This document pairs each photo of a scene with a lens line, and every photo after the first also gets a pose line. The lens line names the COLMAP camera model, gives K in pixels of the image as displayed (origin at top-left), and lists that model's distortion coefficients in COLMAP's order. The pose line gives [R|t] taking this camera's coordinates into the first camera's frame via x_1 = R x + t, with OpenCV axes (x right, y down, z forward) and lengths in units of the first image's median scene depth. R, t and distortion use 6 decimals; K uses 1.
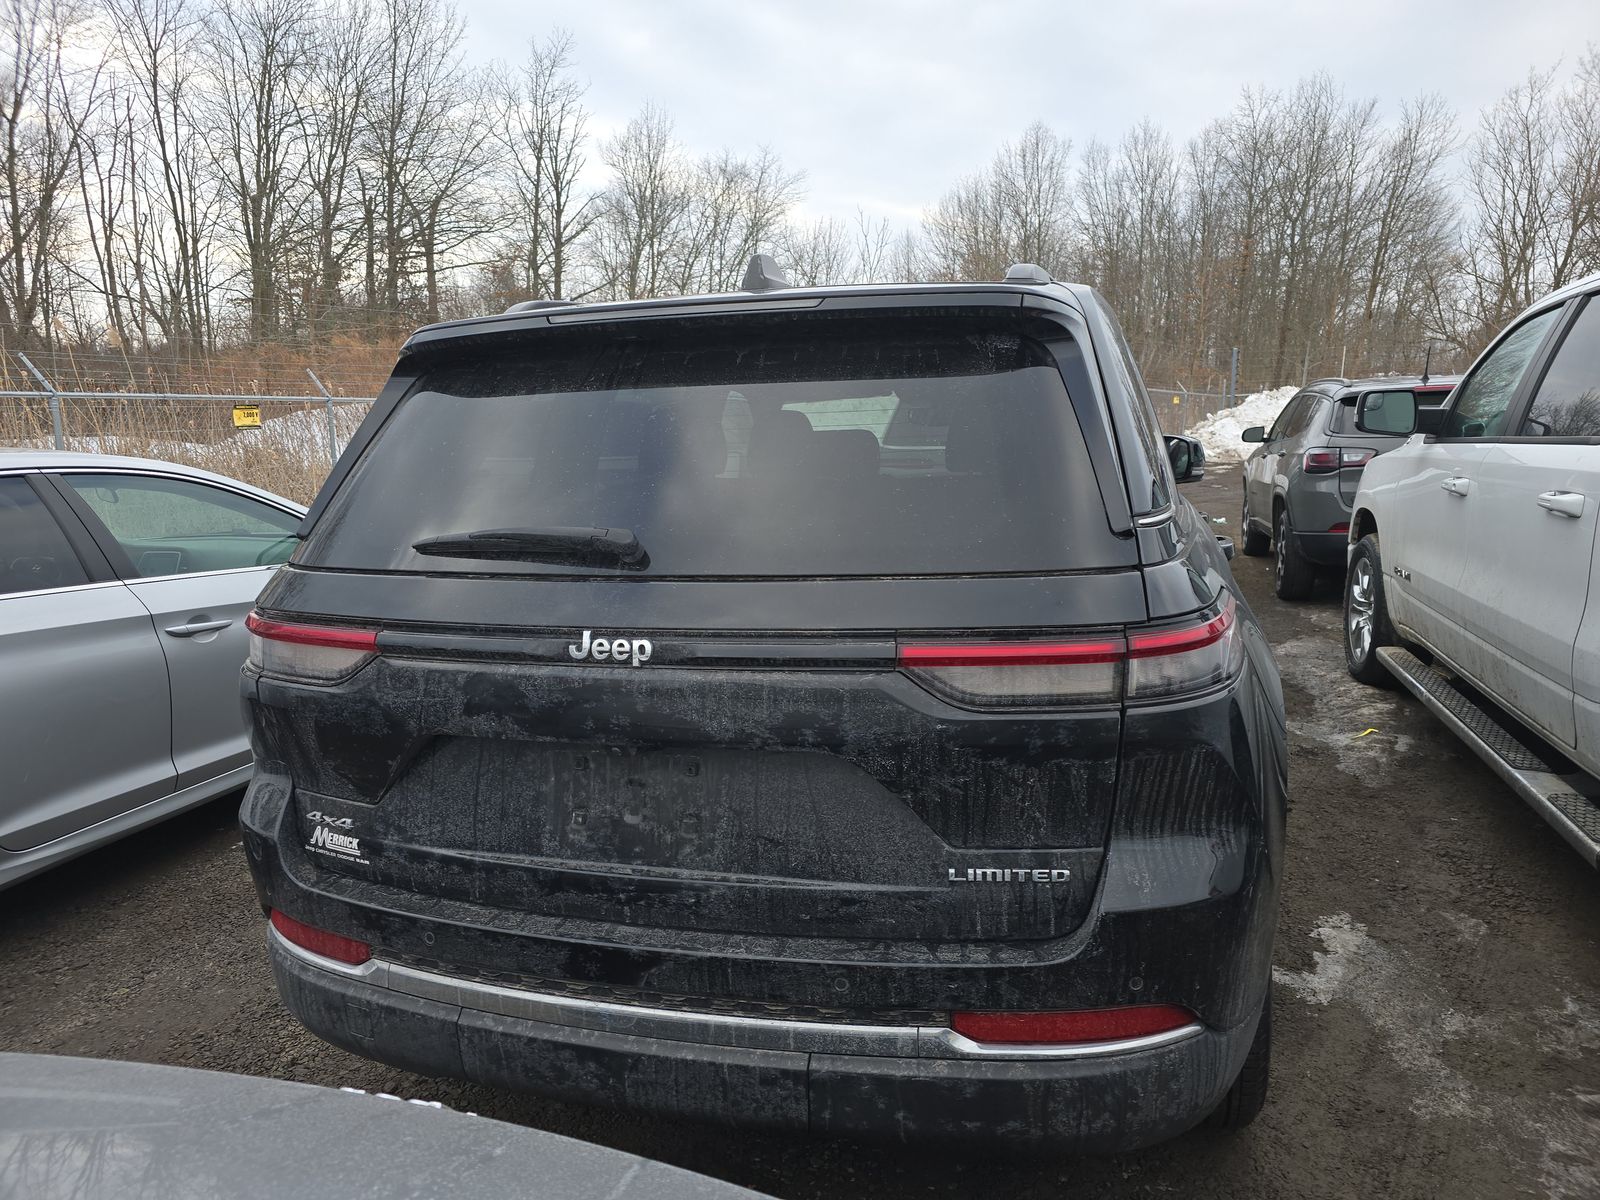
lens RADIAL K [[1082.0, 0, 794.8], [0, 1082.0, 604.9], [0, 0, 1]] dist [0.041676, -0.033461]
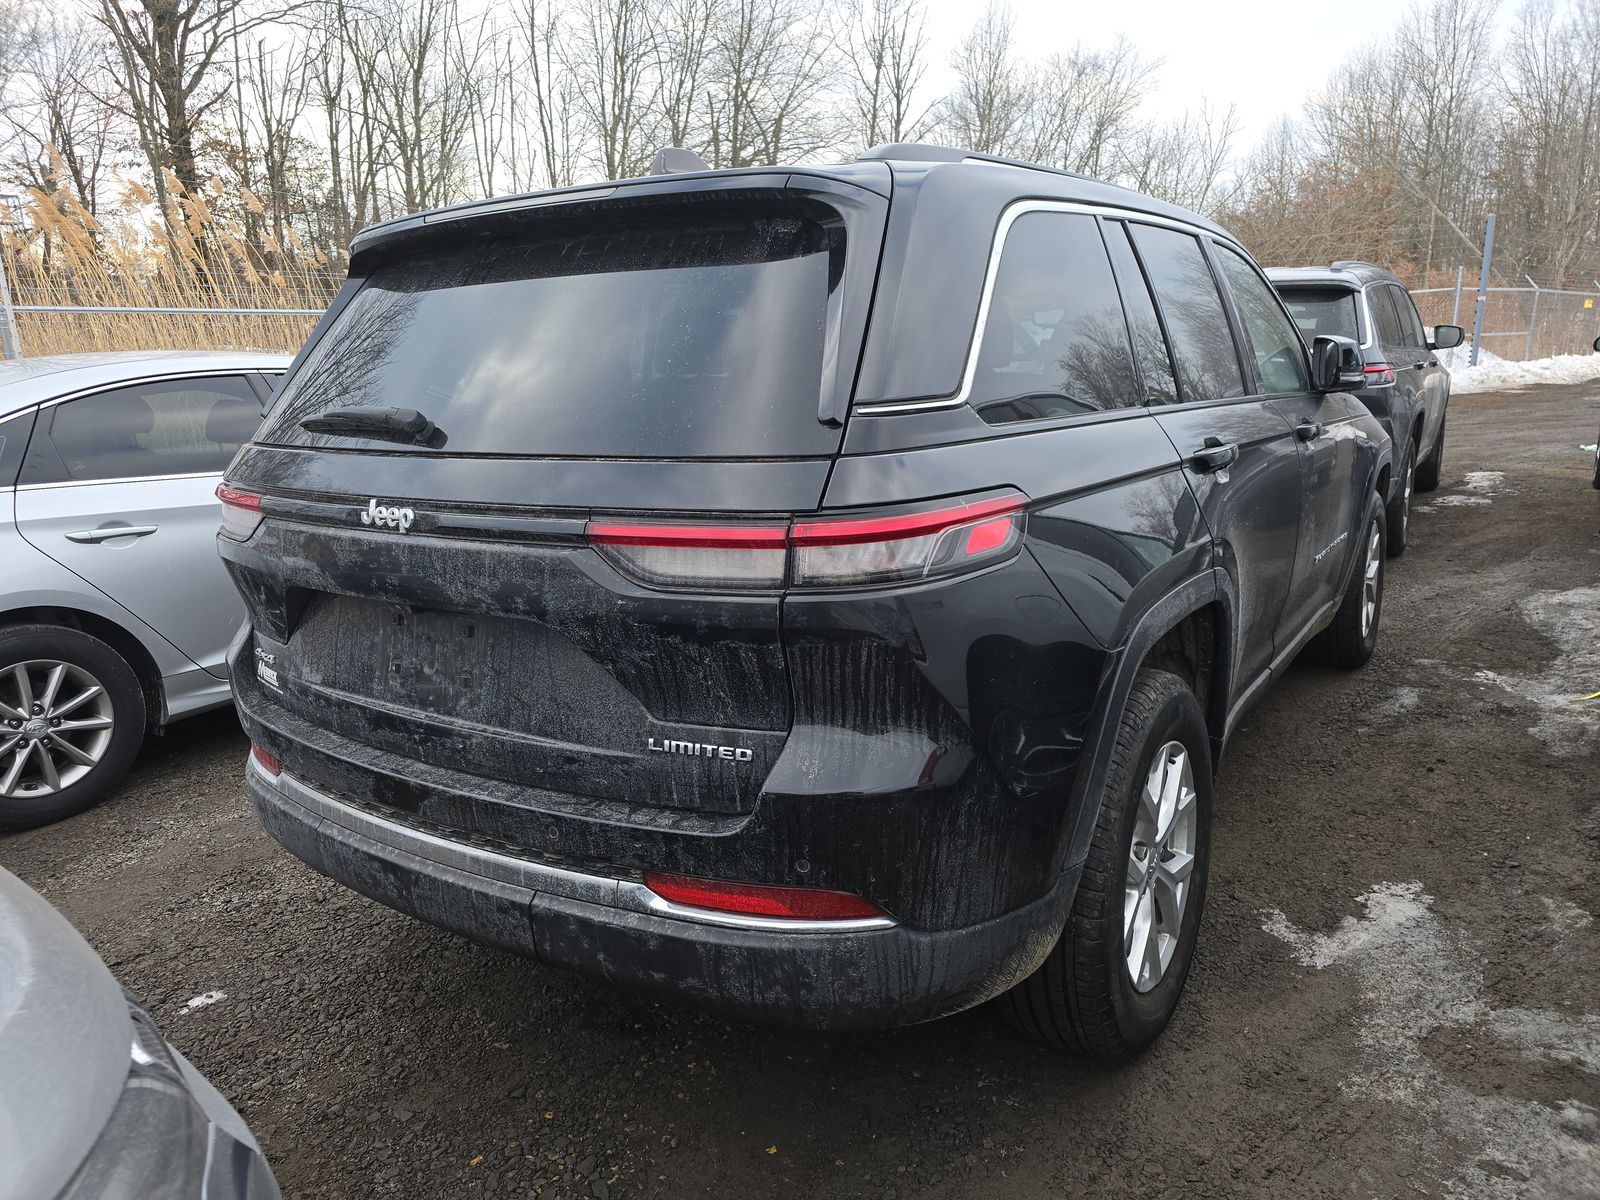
lens RADIAL K [[1082.0, 0, 791.3], [0, 1082.0, 603.6], [0, 0, 1]] dist [0.041676, -0.033461]
pose [[0.952409, 0.067338, -0.297293, 0.518459], [-0.045411, 0.995755, 0.080066, 0.019338], [0.301422, -0.062755, 0.951423, 0.041846]]
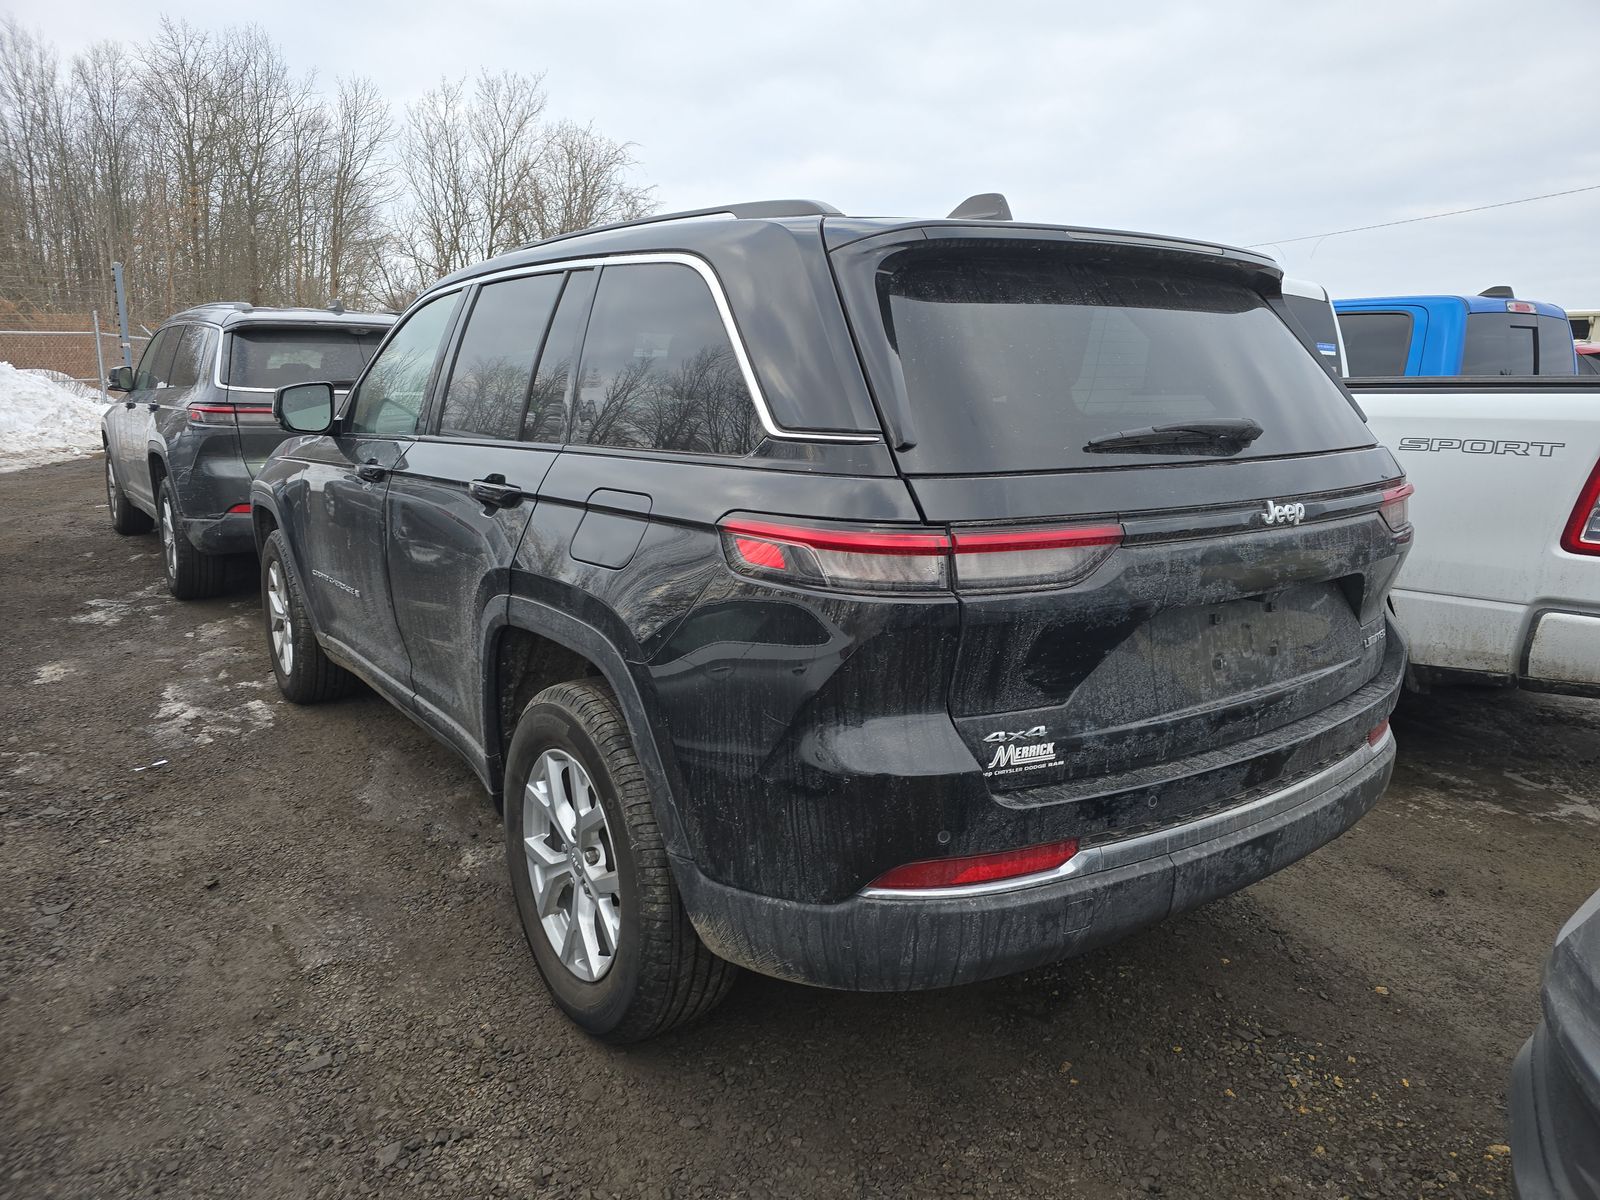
lens RADIAL K [[1082.0, 0, 847.5], [0, 1082.0, 600.4], [0, 0, 1]] dist [0.041676, -0.033461]
pose [[0.595102, -0.125778, 0.793747, -1.362280], [0.107341, 0.991267, 0.076600, -0.010206], [-0.796449, 0.039617, 0.603406, 0.582112]]
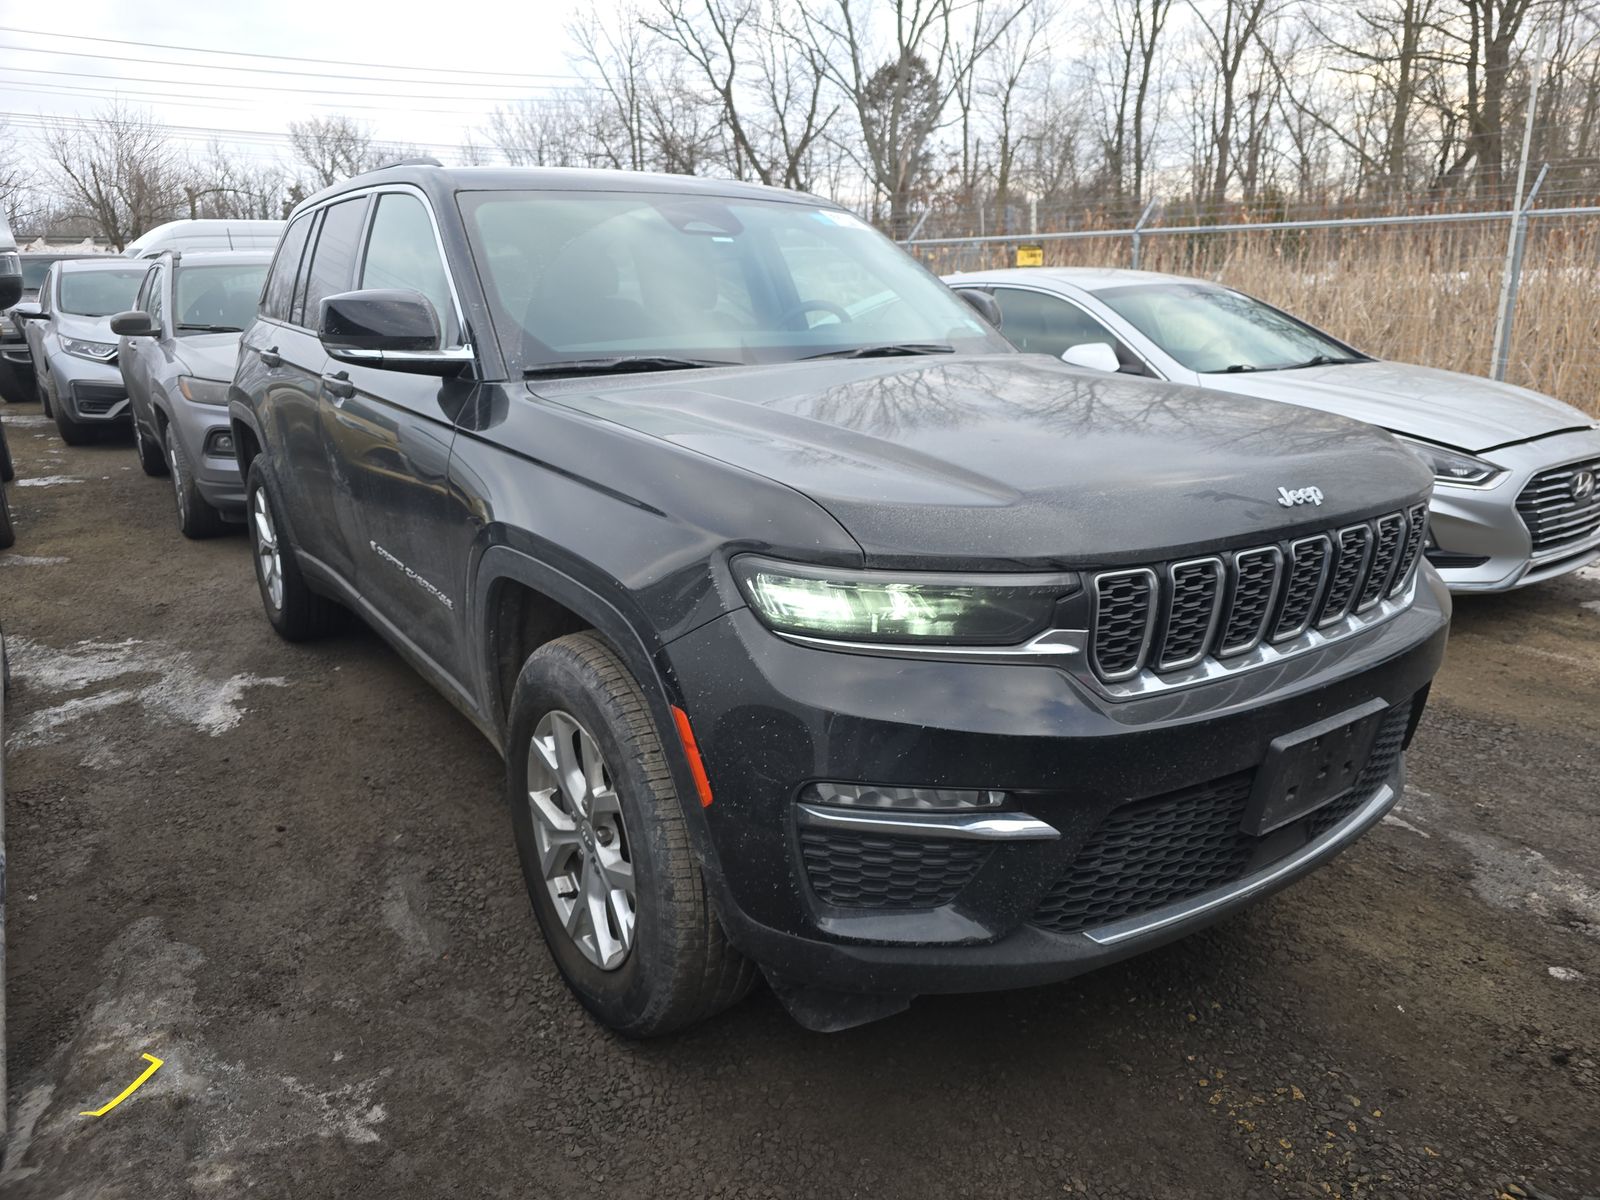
lens RADIAL K [[1082.0, 0, 792.8], [0, 1082.0, 598.6], [0, 0, 1]] dist [0.041676, -0.033461]
pose [[-0.623262, 0.250132, -0.740931, 1.773803], [-0.104072, 0.912508, 0.395599, -0.647031], [0.775057, 0.323672, -0.542700, 3.857691]]
